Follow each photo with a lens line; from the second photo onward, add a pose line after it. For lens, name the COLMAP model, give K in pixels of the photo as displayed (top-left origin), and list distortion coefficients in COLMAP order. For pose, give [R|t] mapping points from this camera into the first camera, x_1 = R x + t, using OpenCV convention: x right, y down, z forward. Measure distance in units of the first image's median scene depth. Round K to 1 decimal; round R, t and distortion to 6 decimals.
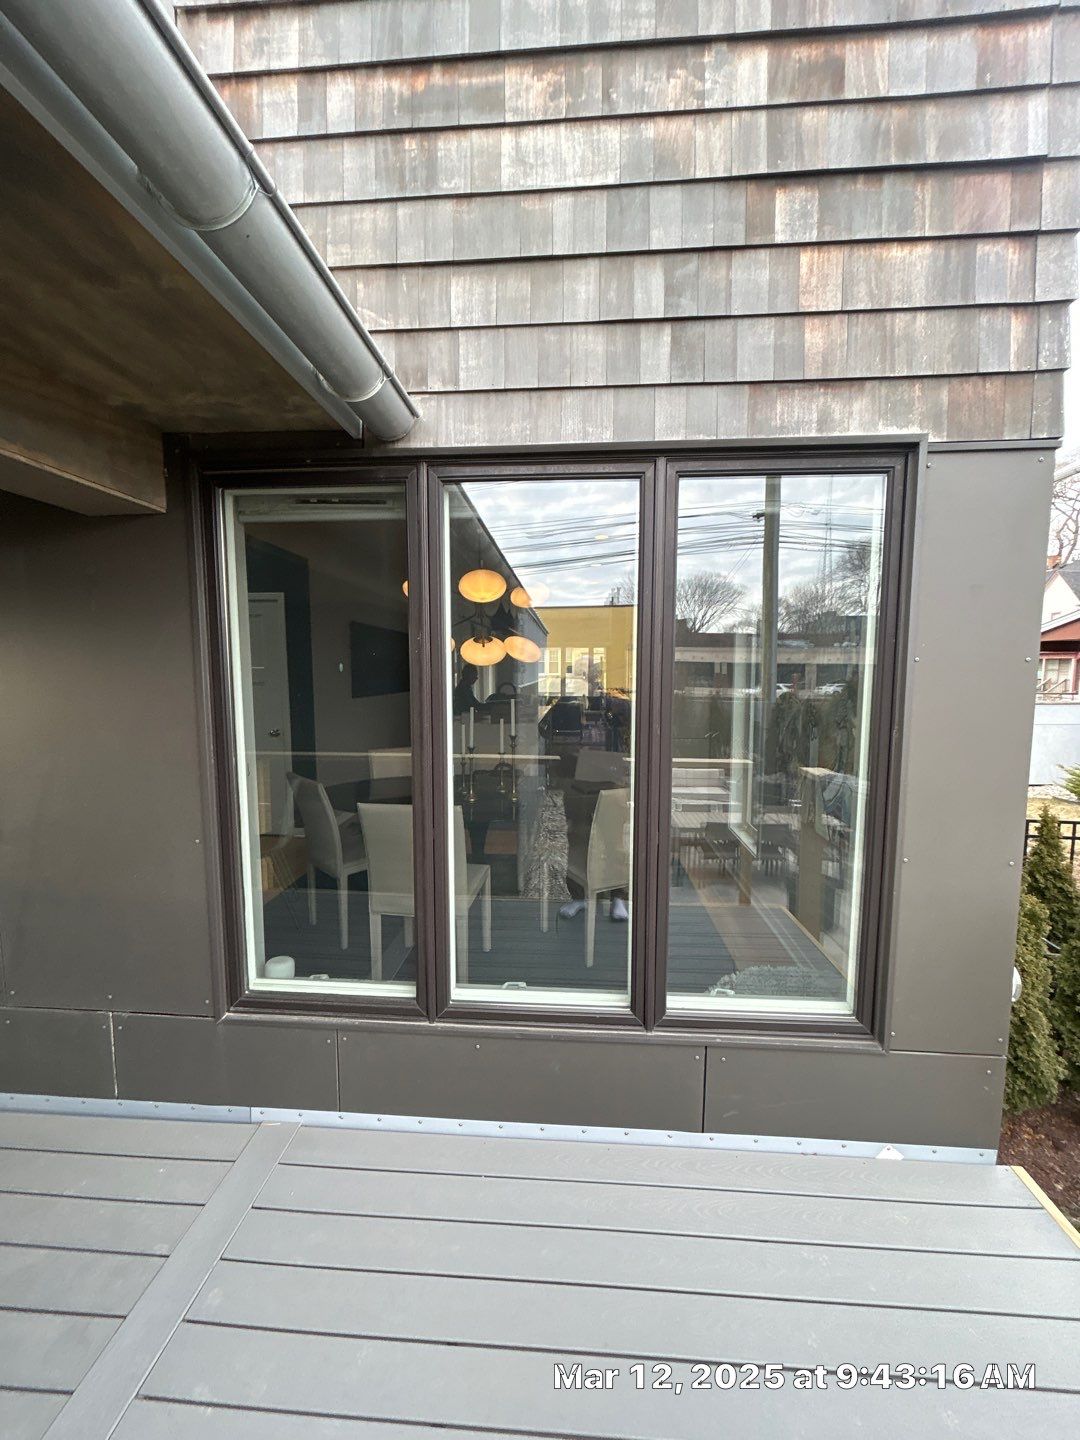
lens RADIAL K [[571.0, 0, 540.0], [0, 571.0, 720.0], [0, 0, 1]] dist [-0.001609, 0.000370]
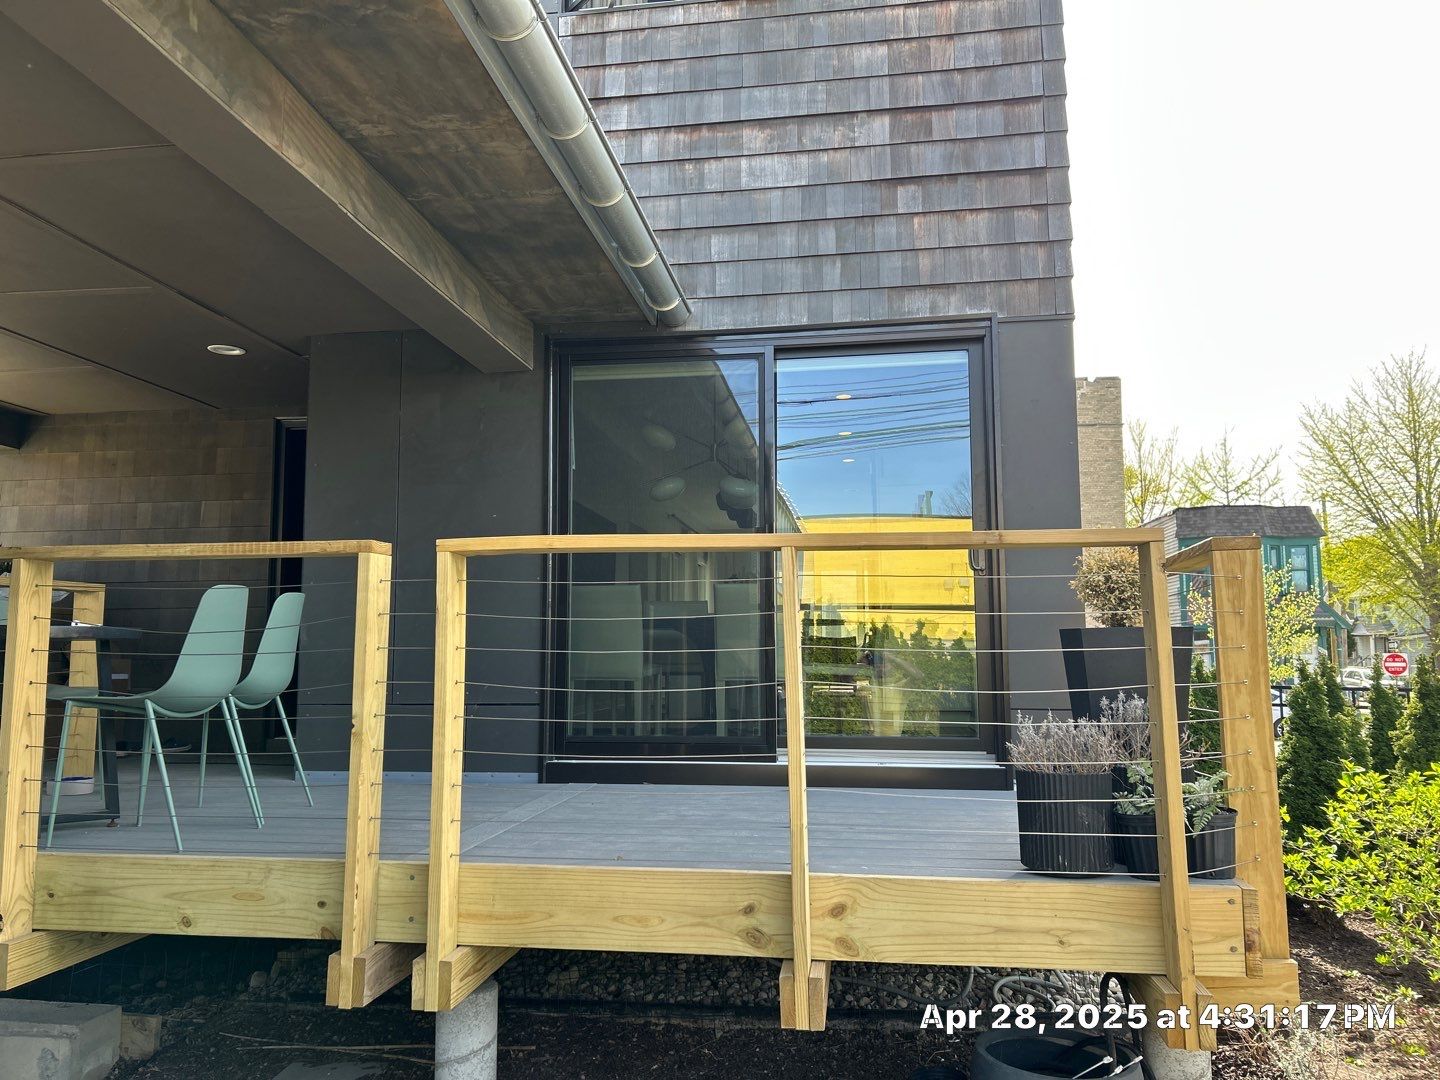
lens RADIAL K [[1102.2, 0, 700.3], [0, 1102.2, 545.6], [0, 0, 1]] dist [0.035361, -0.001137]
pose [[0.996246, -0.010831, -0.085882, 0.087093], [-0.006670, 0.979586, -0.200914, 0.816751], [0.086305, 0.200733, 0.975837, -2.086990]]
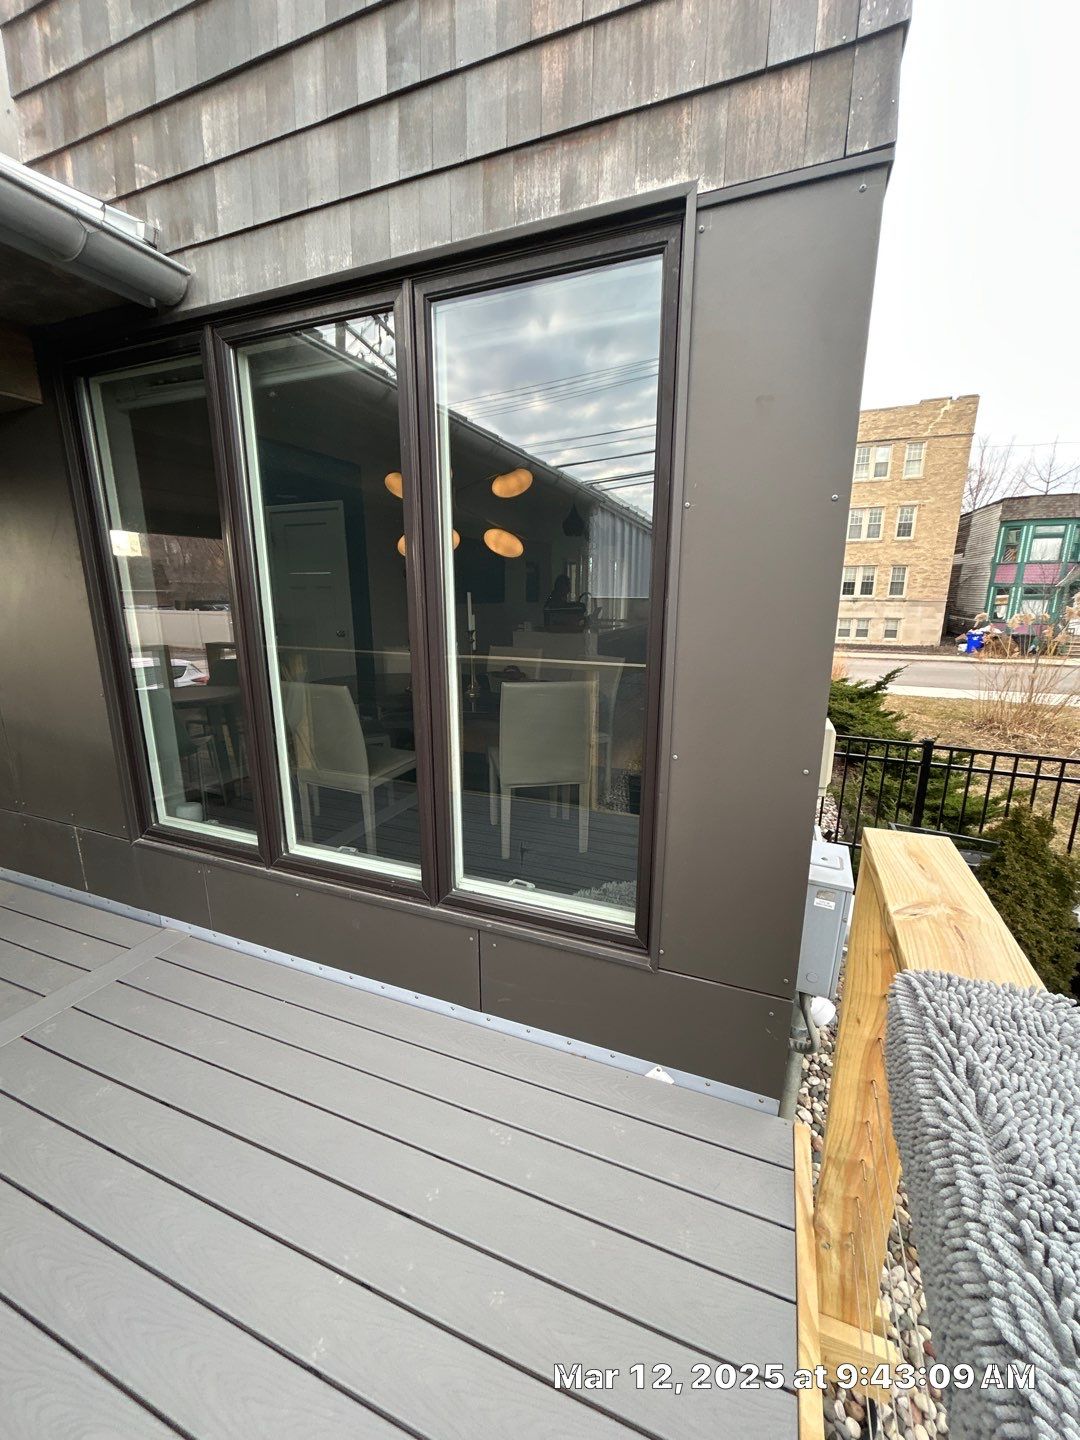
lens RADIAL K [[578.1, 0, 544.3], [0, 578.1, 725.6], [0, 0, 1]] dist [-0.001175, -0.000490]
pose [[0.950591, 0.069814, -0.302496, 0.757238], [-0.029310, 0.990216, 0.136429, 0.094454], [0.309061, -0.120822, 0.943336, 0.153754]]
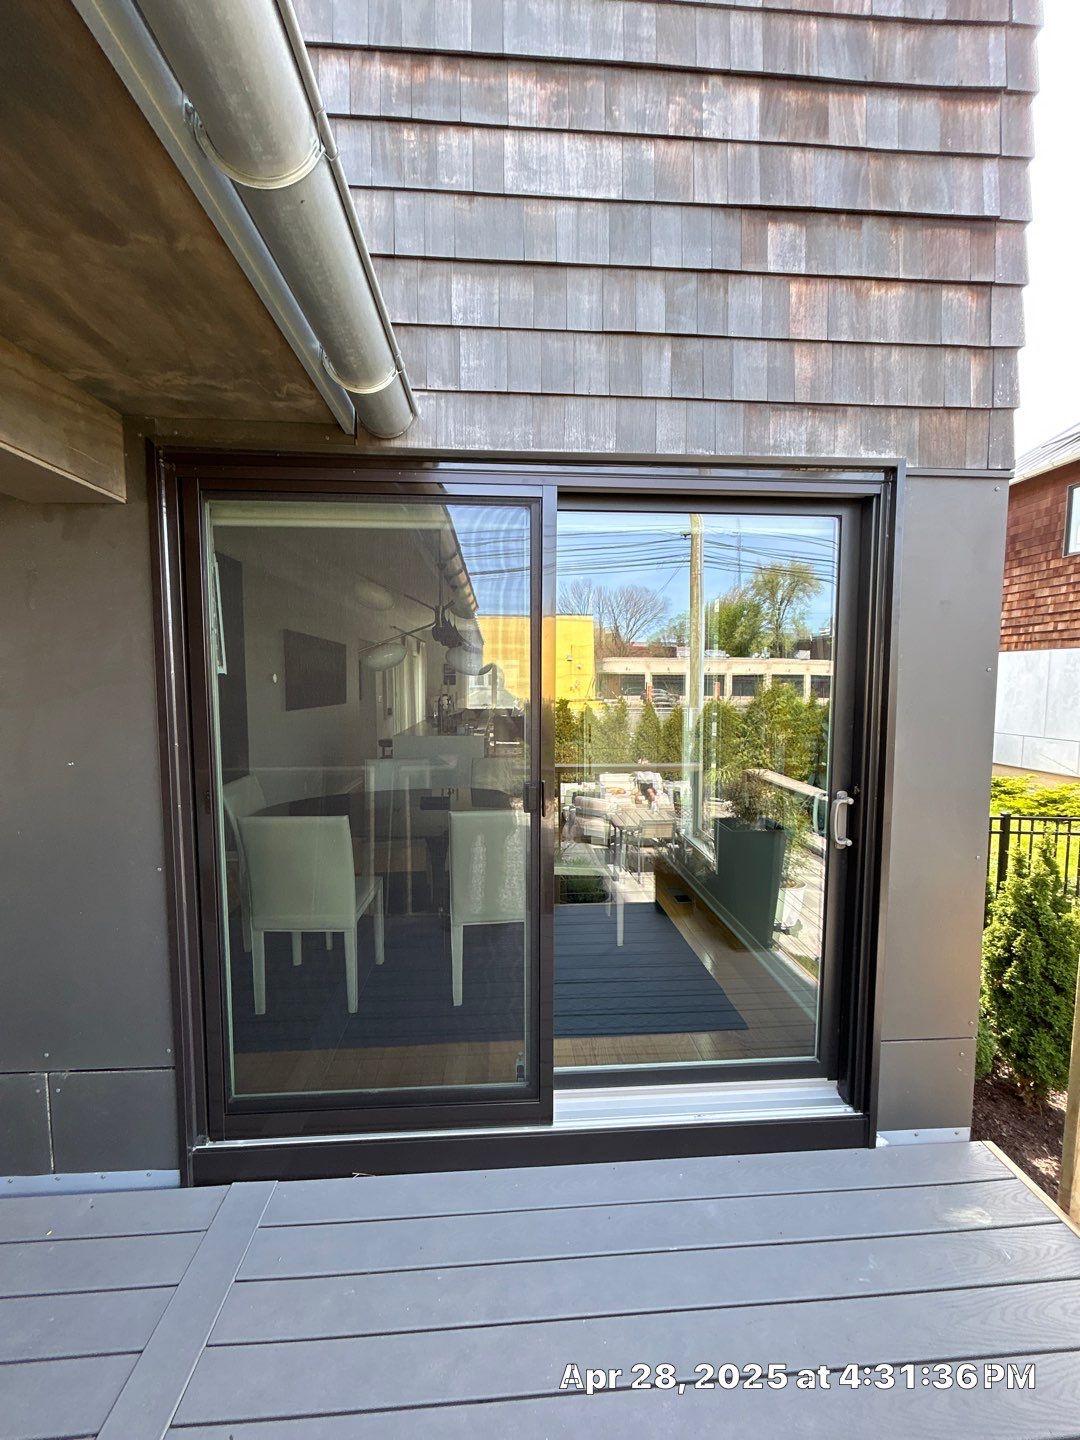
lens RADIAL K [[571.0, 0, 540.0], [0, 571.0, 720.0], [0, 0, 1]] dist [-0.001609, 0.000370]
pose [[0.991045, -0.008465, 0.133258, -0.145151], [0.011189, 0.999743, -0.019708, 0.003329], [-0.133057, 0.021022, 0.990885, 0.033945]]
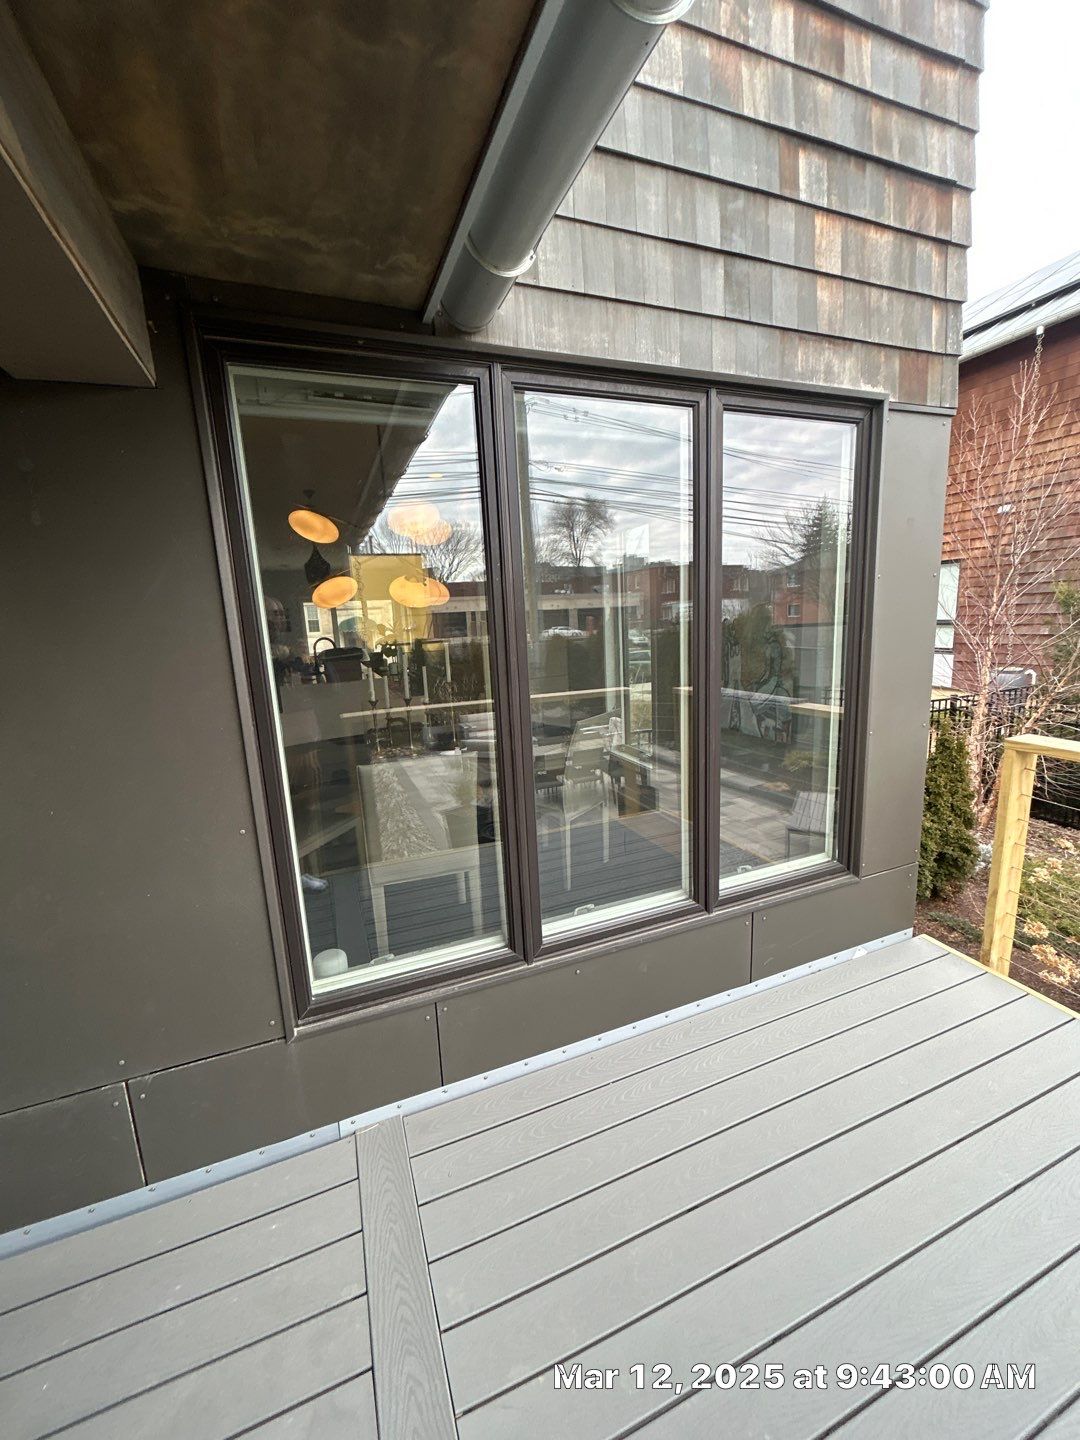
lens RADIAL K [[573.2, 0, 540.0], [0, 573.2, 720.0], [0, 0, 1]] dist [-0.000123, -0.000990]
pose [[0.901825, -0.120818, 0.414867, -0.621339], [0.088080, 0.991356, 0.097237, 0.021995], [-0.423028, -0.051149, 0.904672, 0.141301]]
